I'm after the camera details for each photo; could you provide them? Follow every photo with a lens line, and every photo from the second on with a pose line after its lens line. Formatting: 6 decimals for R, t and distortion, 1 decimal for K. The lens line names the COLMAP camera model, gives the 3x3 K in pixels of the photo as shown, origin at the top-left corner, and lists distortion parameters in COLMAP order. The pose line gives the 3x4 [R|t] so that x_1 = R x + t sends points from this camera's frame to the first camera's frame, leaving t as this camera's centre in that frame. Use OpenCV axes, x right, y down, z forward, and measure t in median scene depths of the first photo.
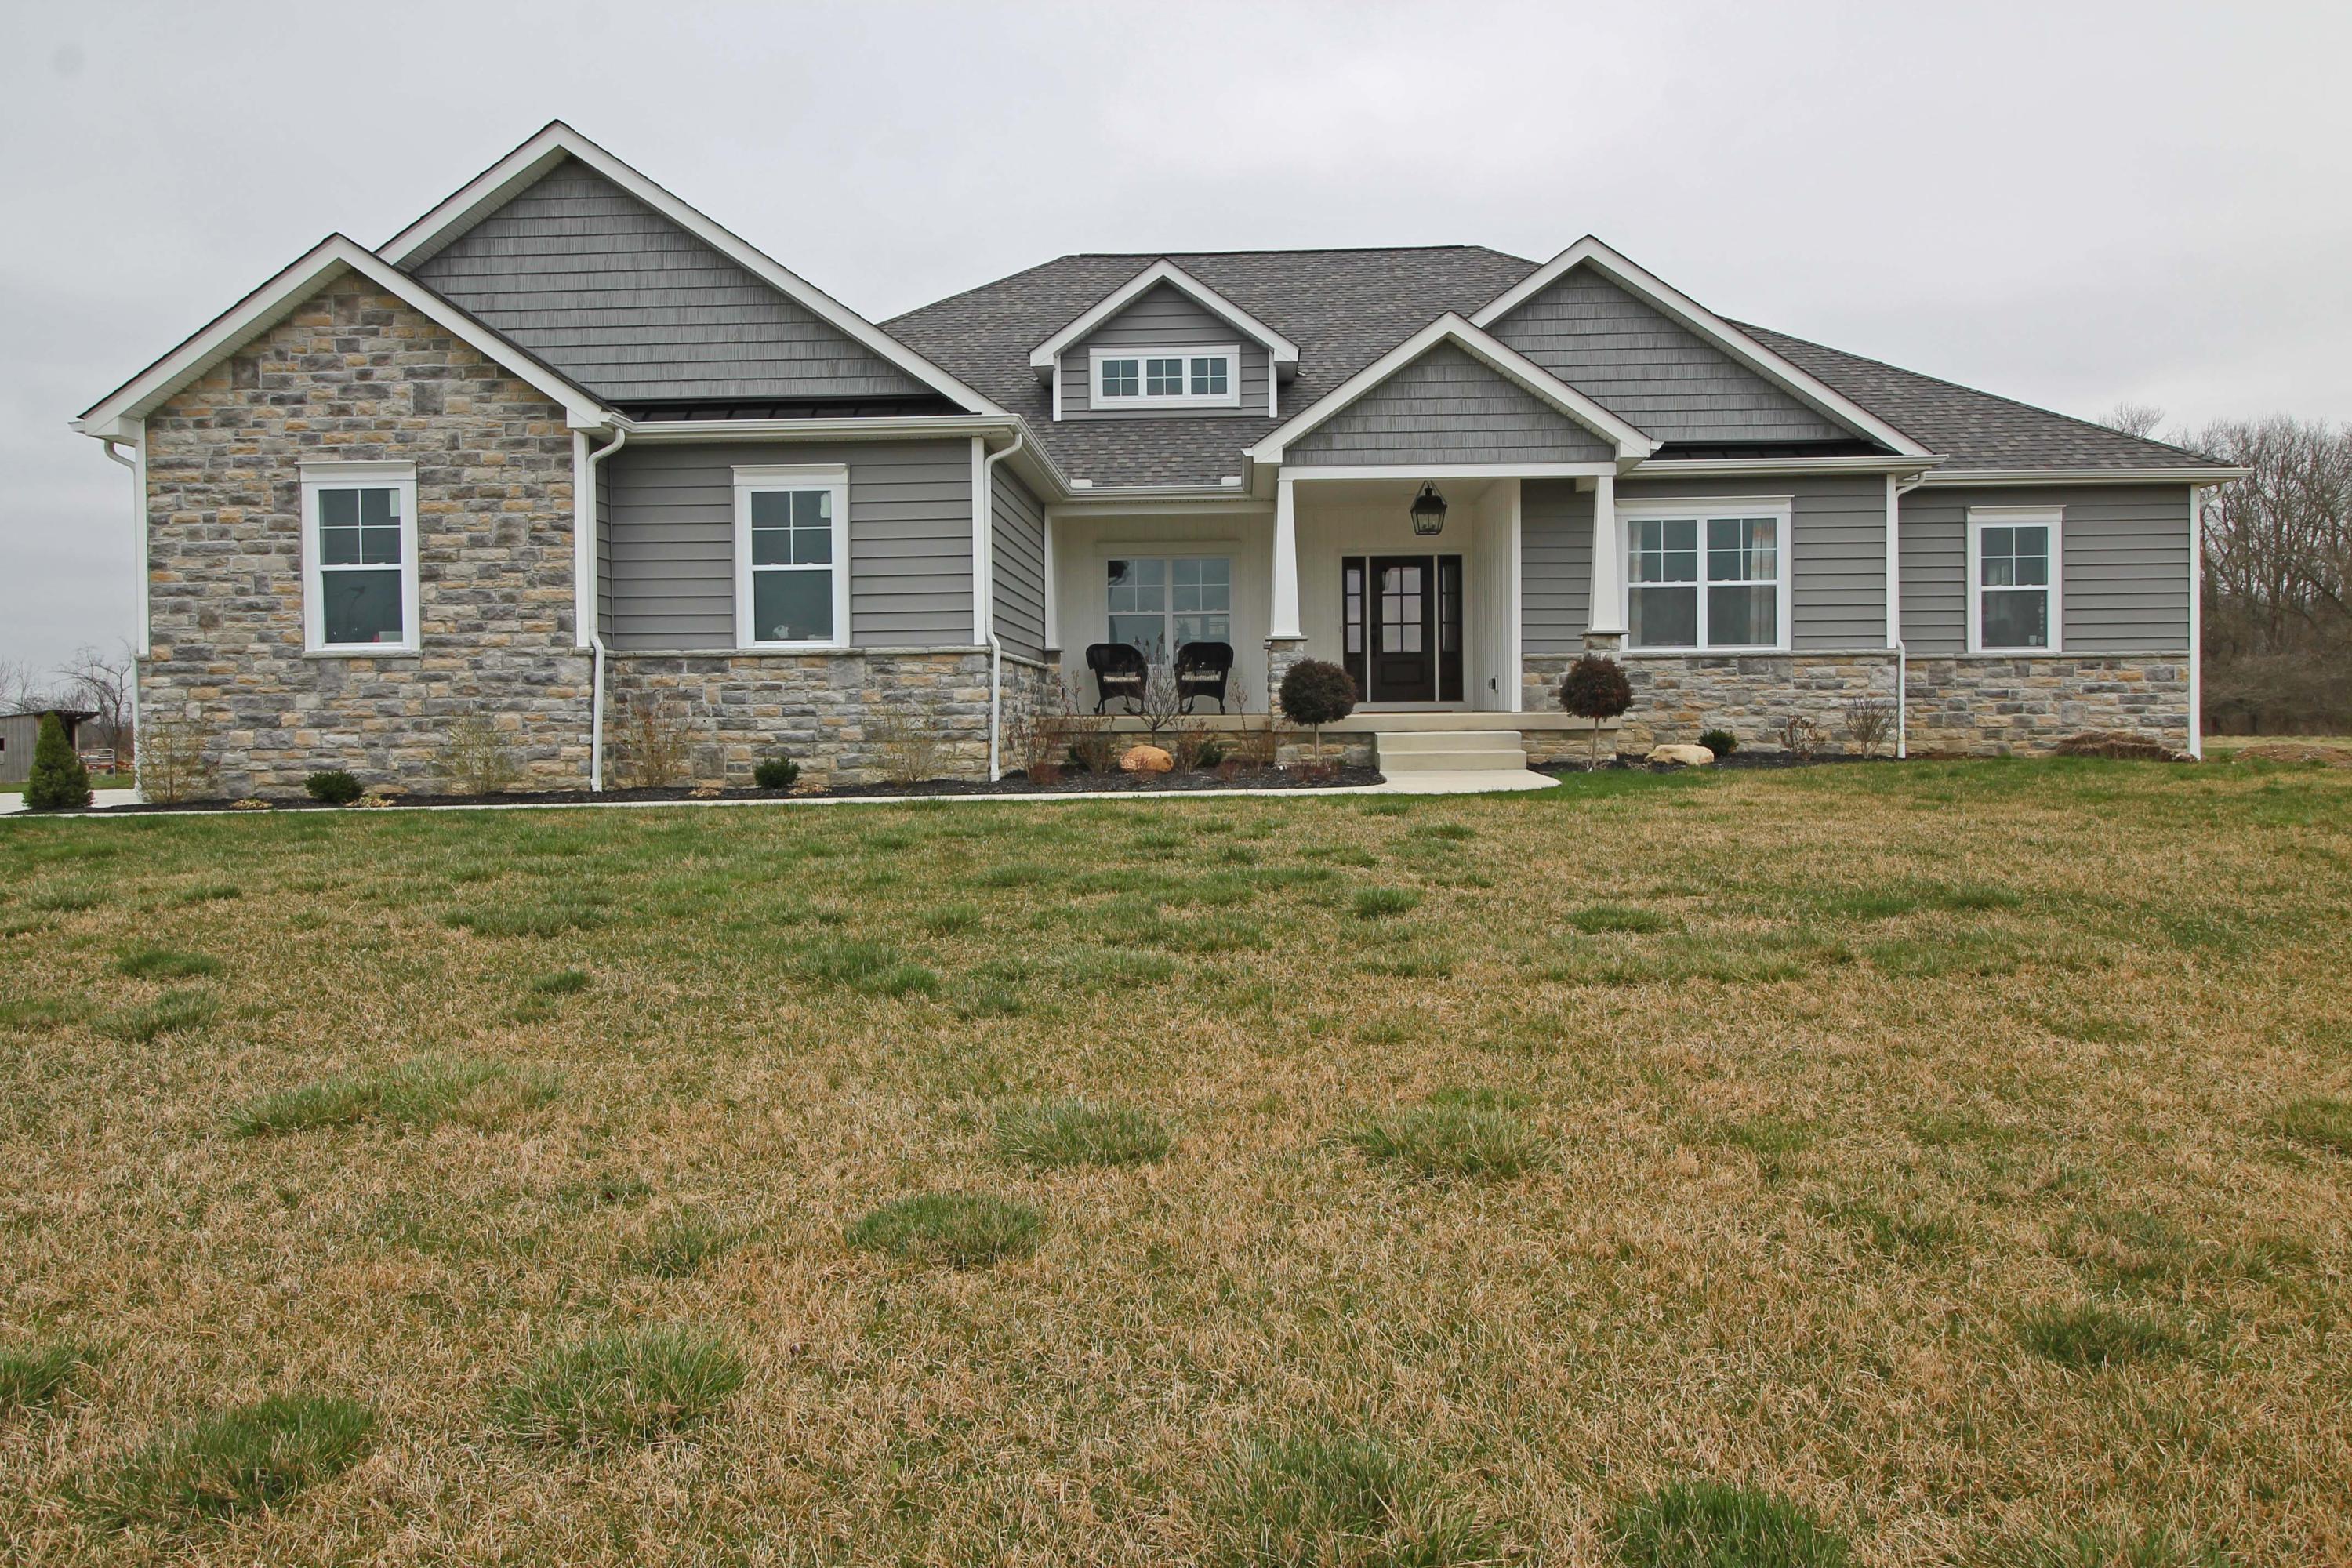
lens RADIAL K [[1604.1, 0, 1168.1], [0, 1604.1, 750.8], [0, 0, 1]] dist [0.015486, -0.010269]
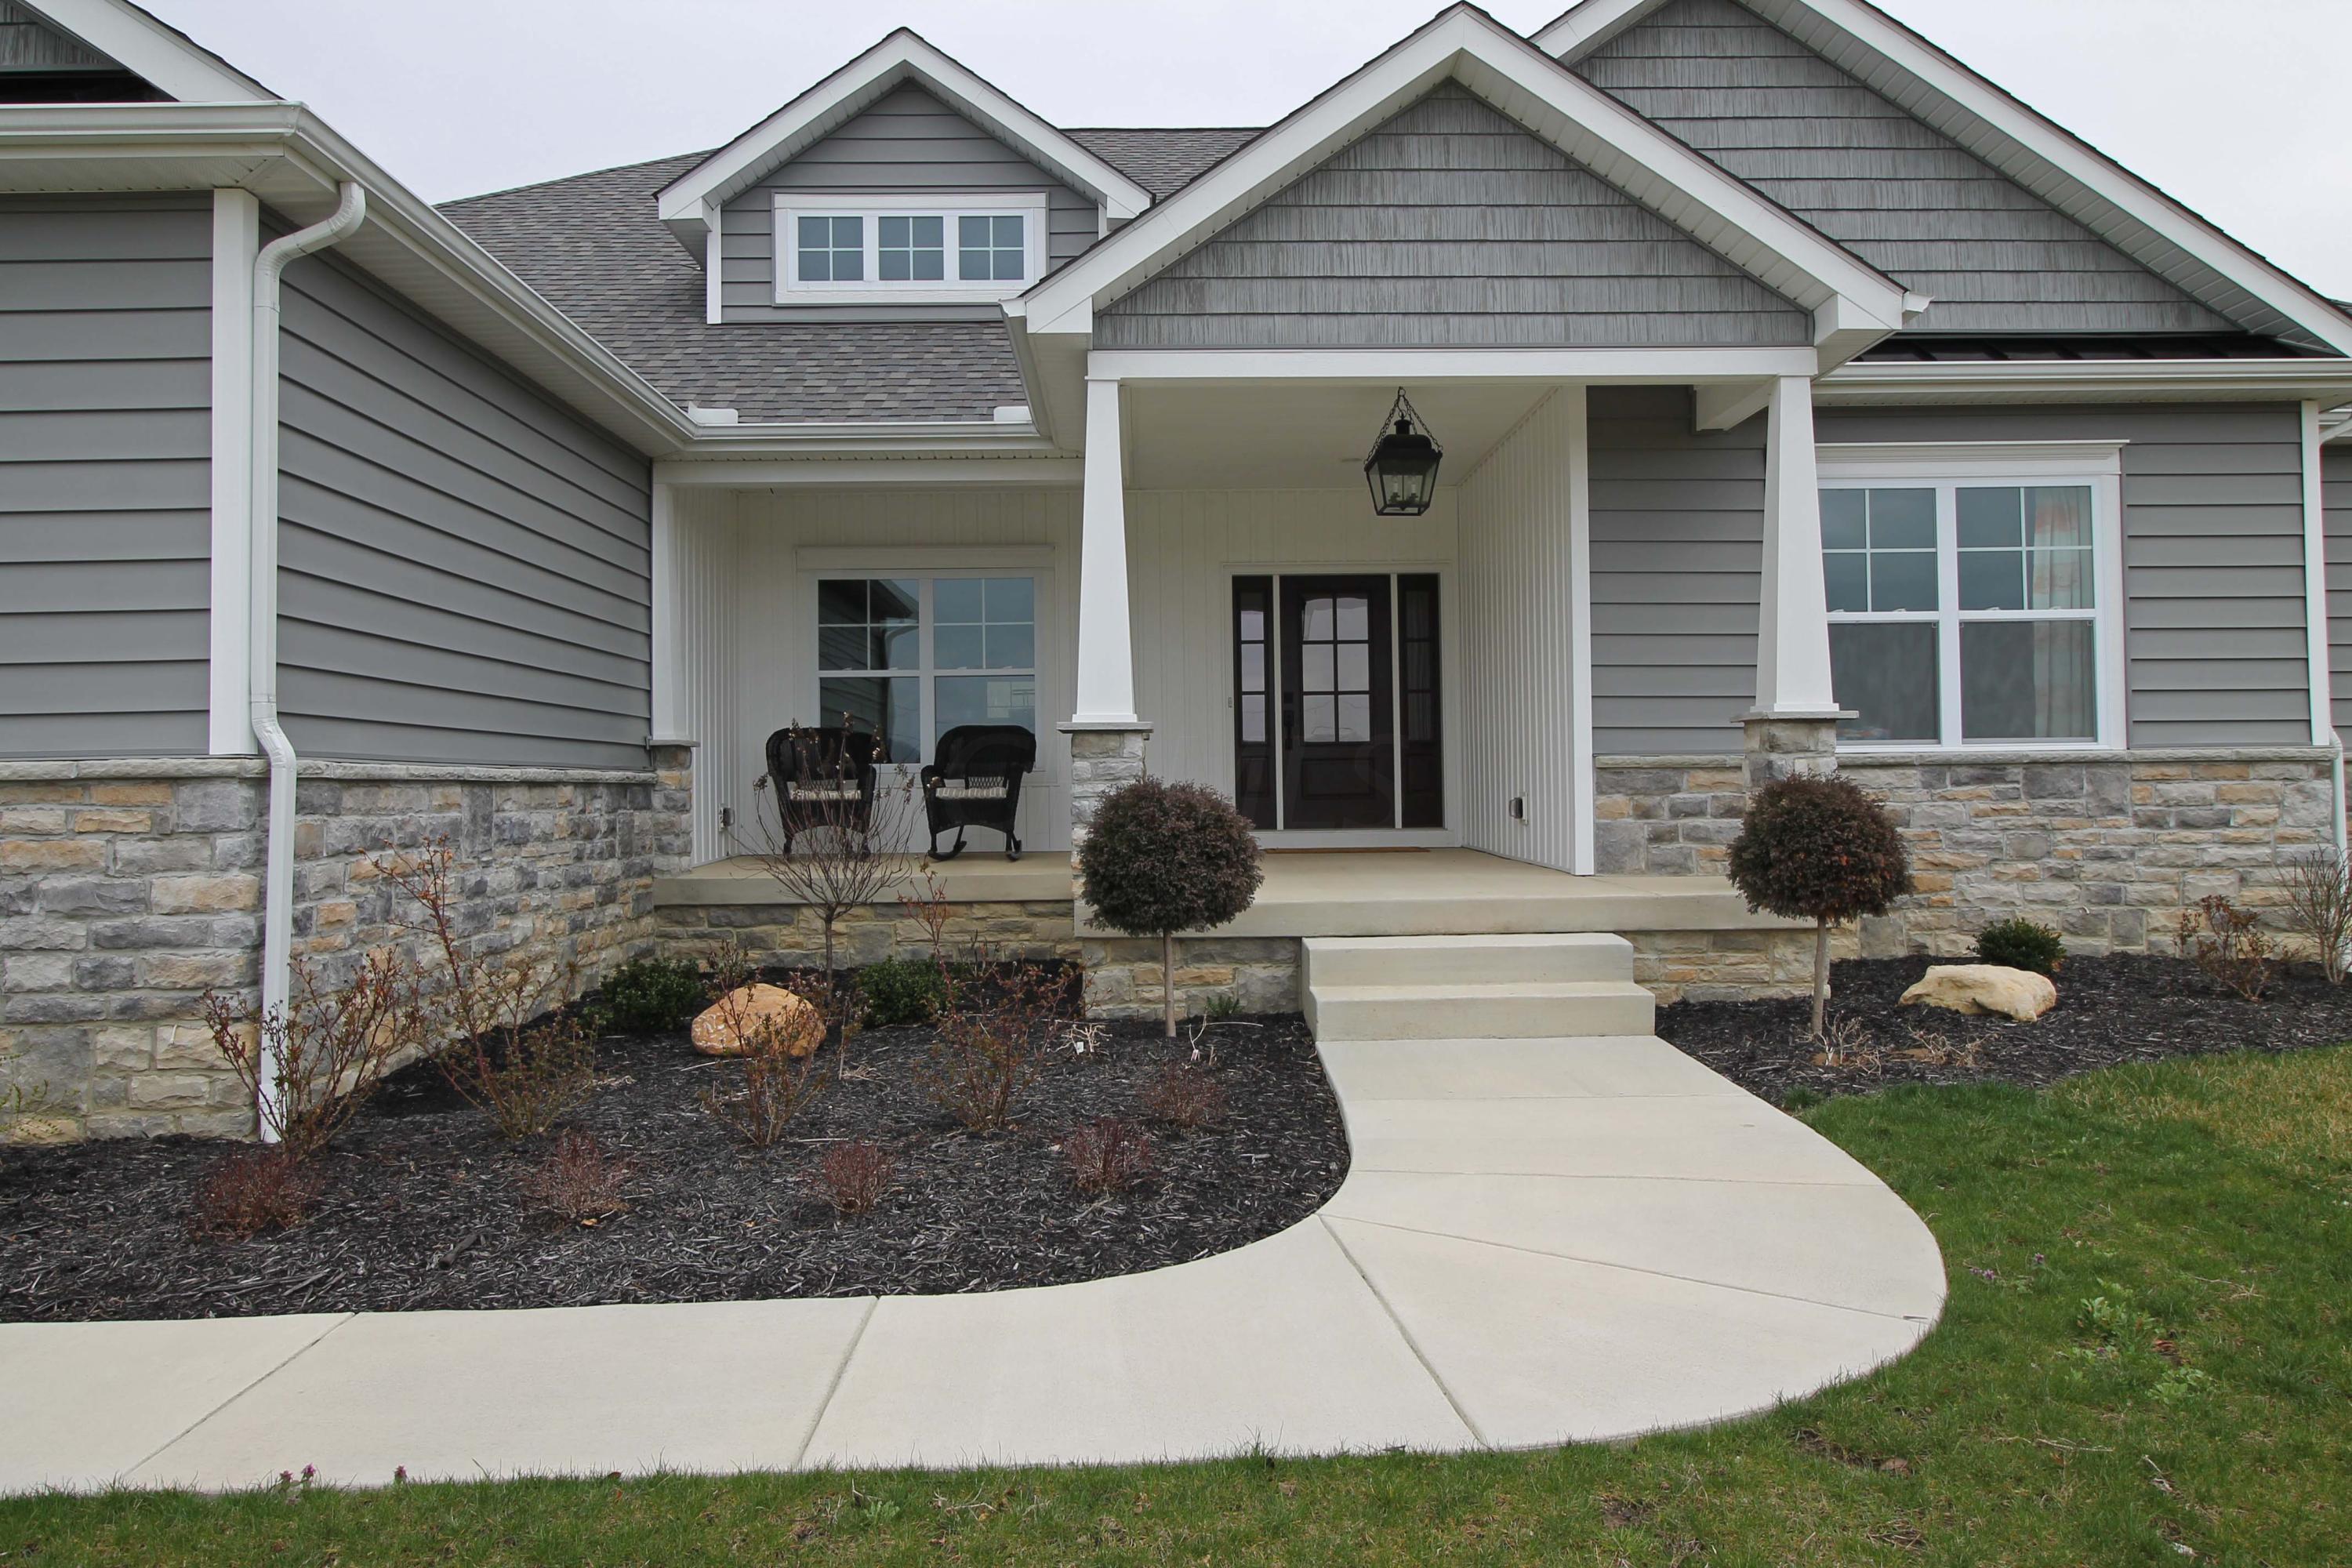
lens RADIAL K [[1604.1, 0, 1168.1], [0, 1604.1, 750.8], [0, 0, 1]] dist [0.015486, -0.010269]
pose [[0.998030, -0.000560, 0.062735, 0.059708], [0.003046, 0.999214, -0.039535, -0.043212], [-0.062663, 0.039648, 0.997247, 0.519893]]
